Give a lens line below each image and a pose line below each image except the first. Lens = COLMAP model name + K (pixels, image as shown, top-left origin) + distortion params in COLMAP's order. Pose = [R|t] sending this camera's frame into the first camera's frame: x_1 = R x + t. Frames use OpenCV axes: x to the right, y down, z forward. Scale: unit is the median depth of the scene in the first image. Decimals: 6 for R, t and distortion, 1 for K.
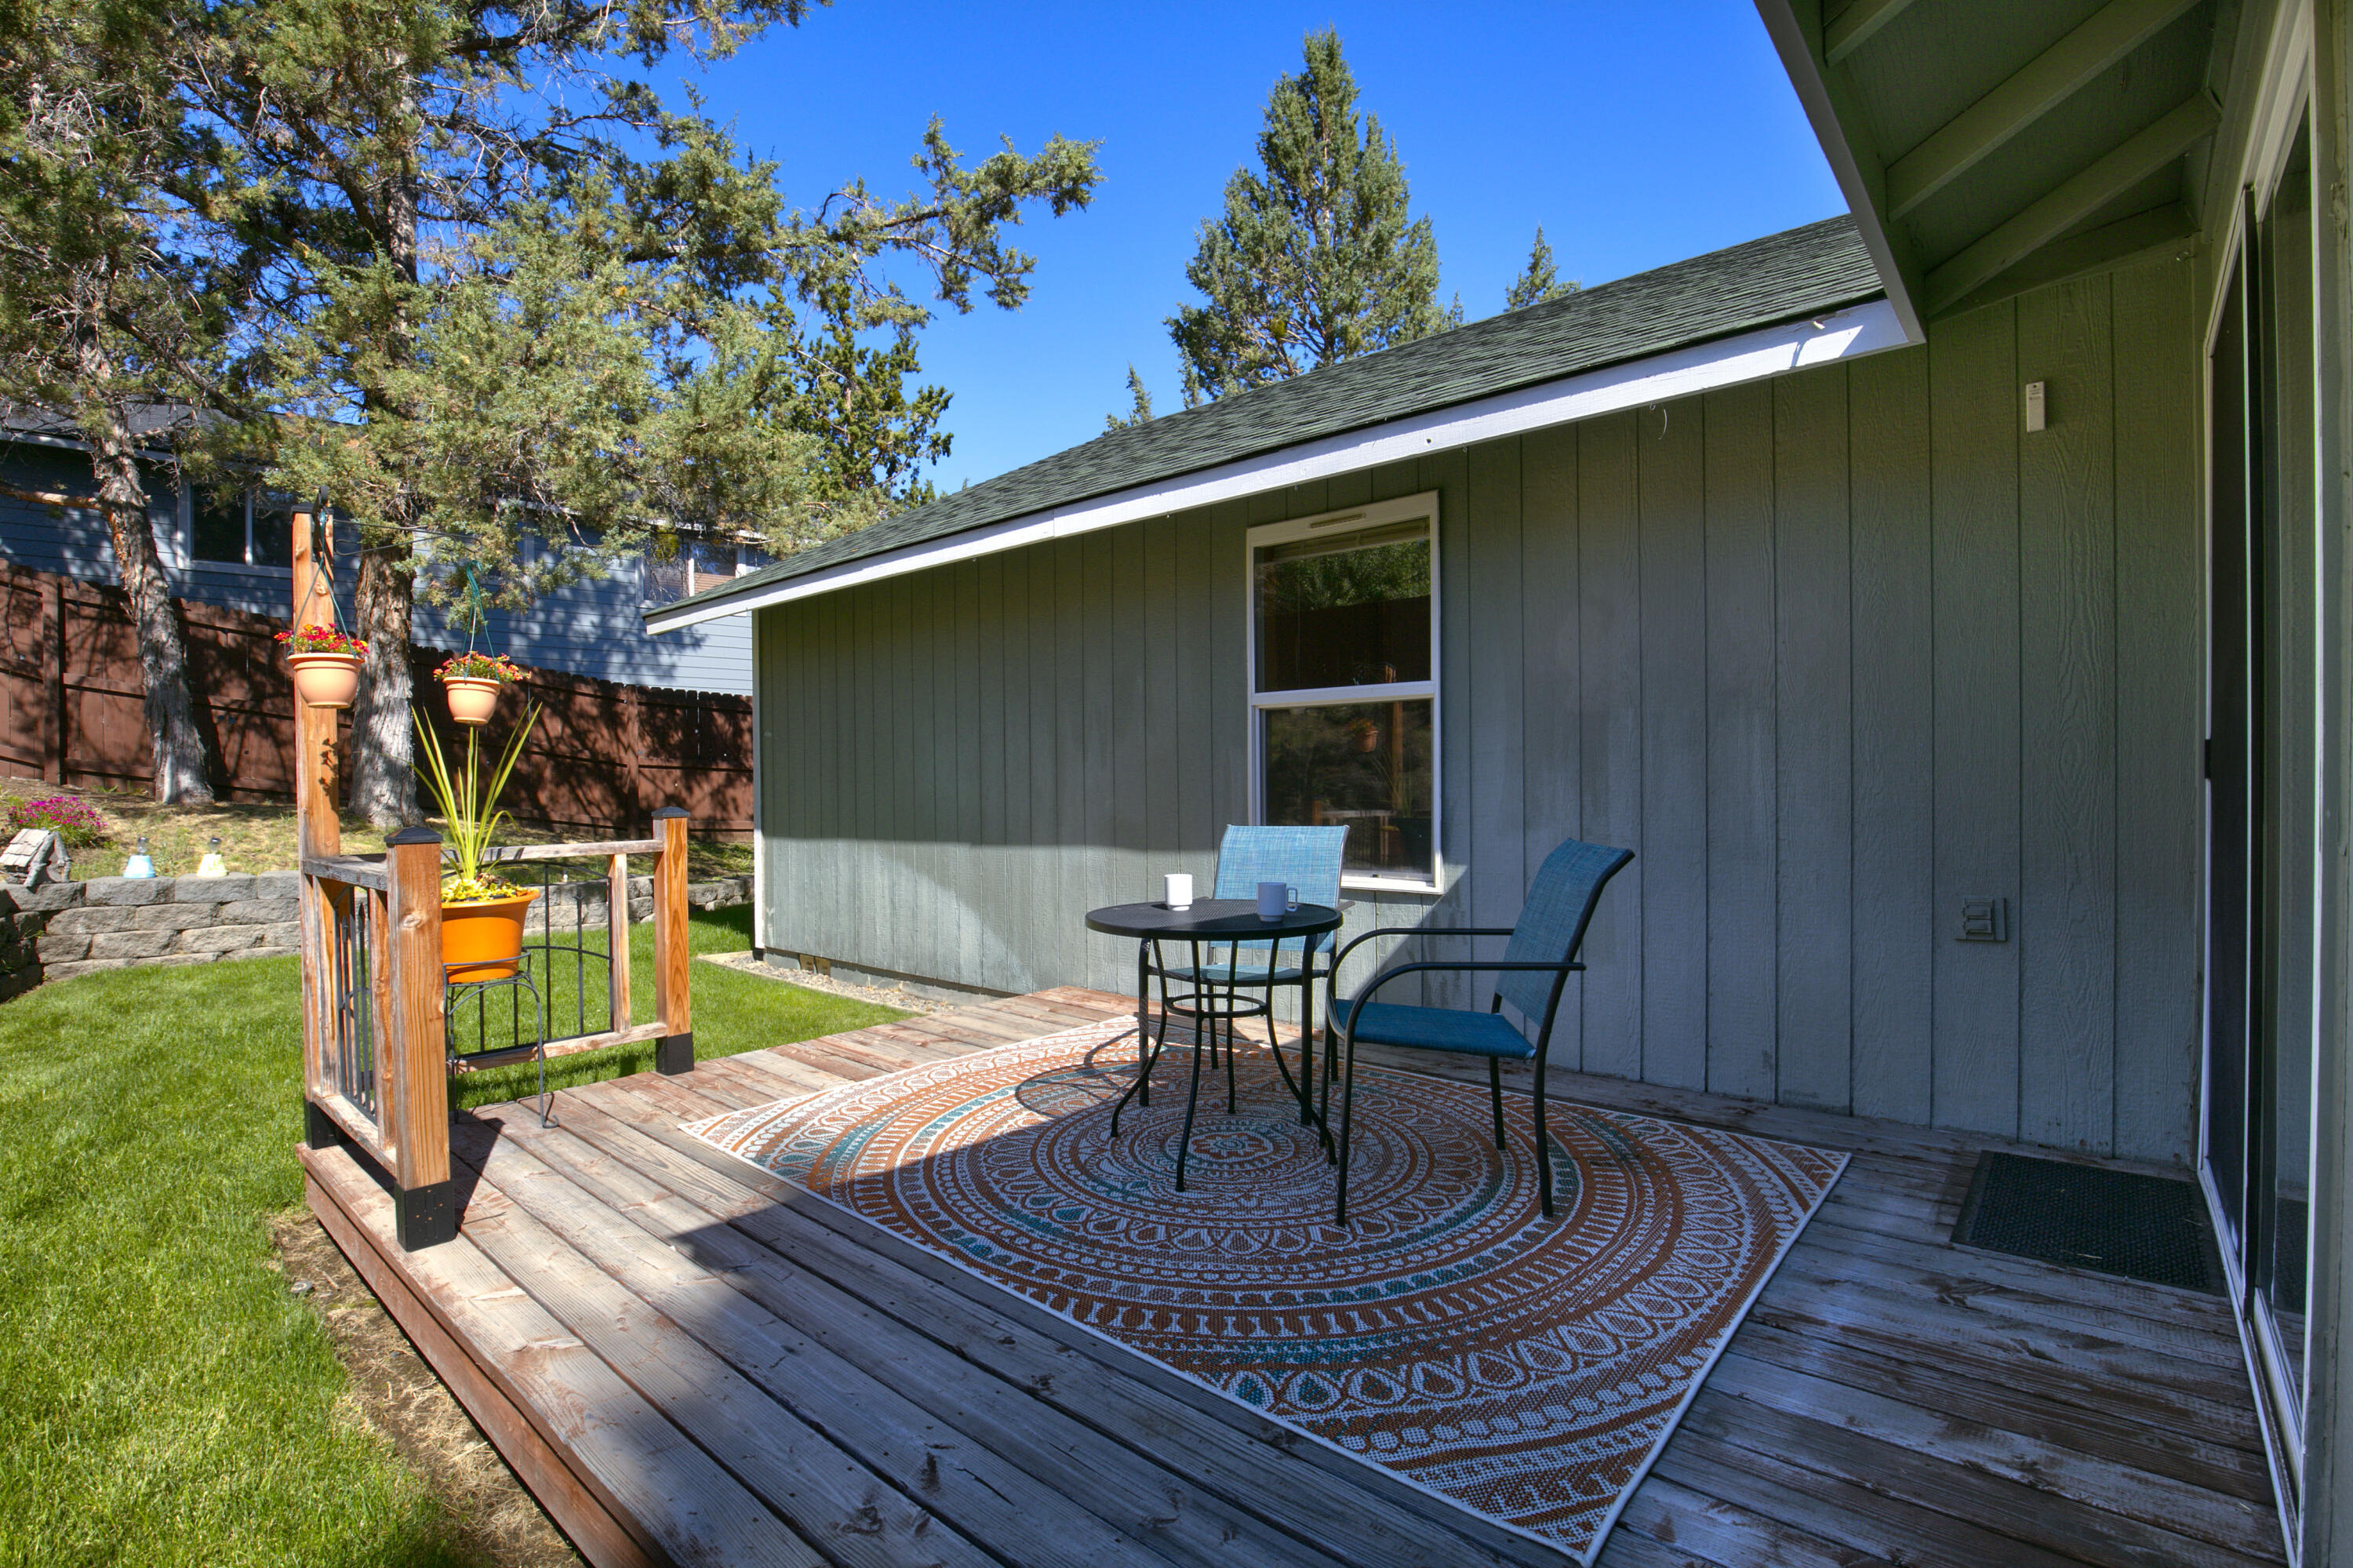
lens RADIAL K [[1081.0, 0, 1186.6], [0, 1081.0, 762.4], [0, 0, 1]] dist [-0.037024, 0.003240]
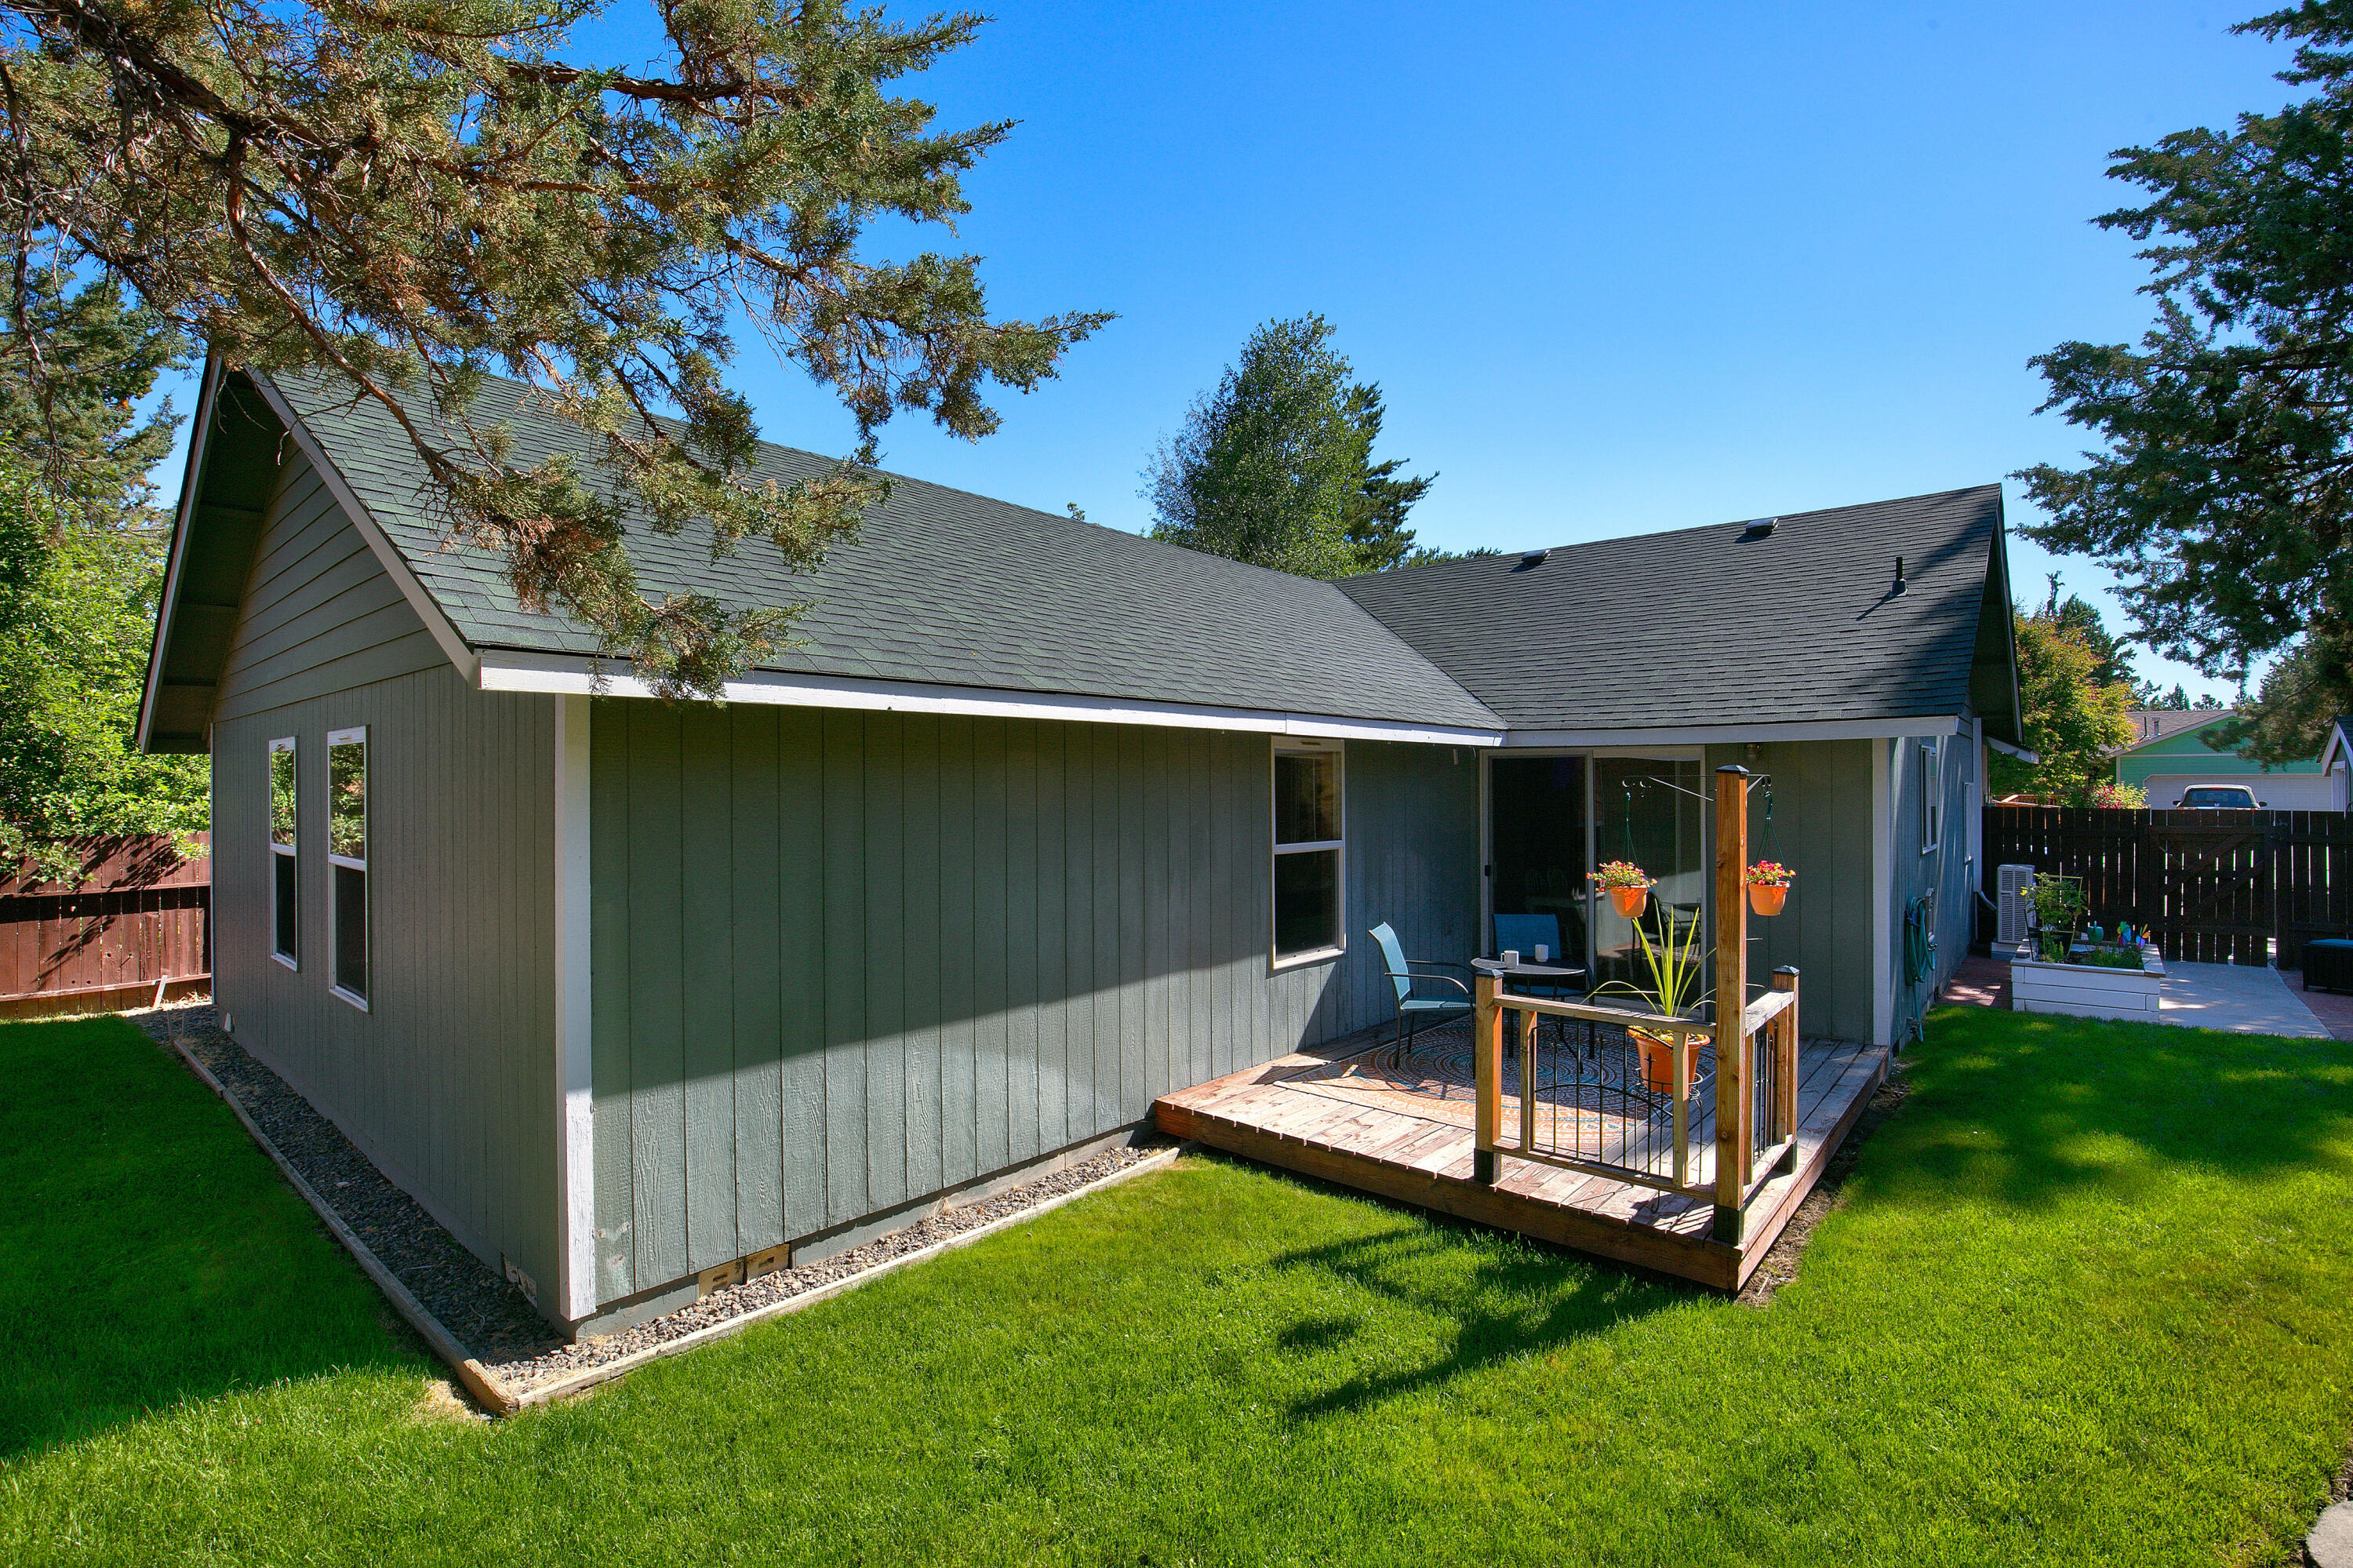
lens RADIAL K [[1081.0, 0, 1126.6], [0, 1081.0, 785.6], [0, 0, 1]] dist [-0.037024, 0.003240]
pose [[0.036467, 0.016462, 0.999199, -1.172952], [-0.022616, 0.999622, -0.015644, -0.098578], [-0.999079, -0.022027, 0.036825, 0.963409]]
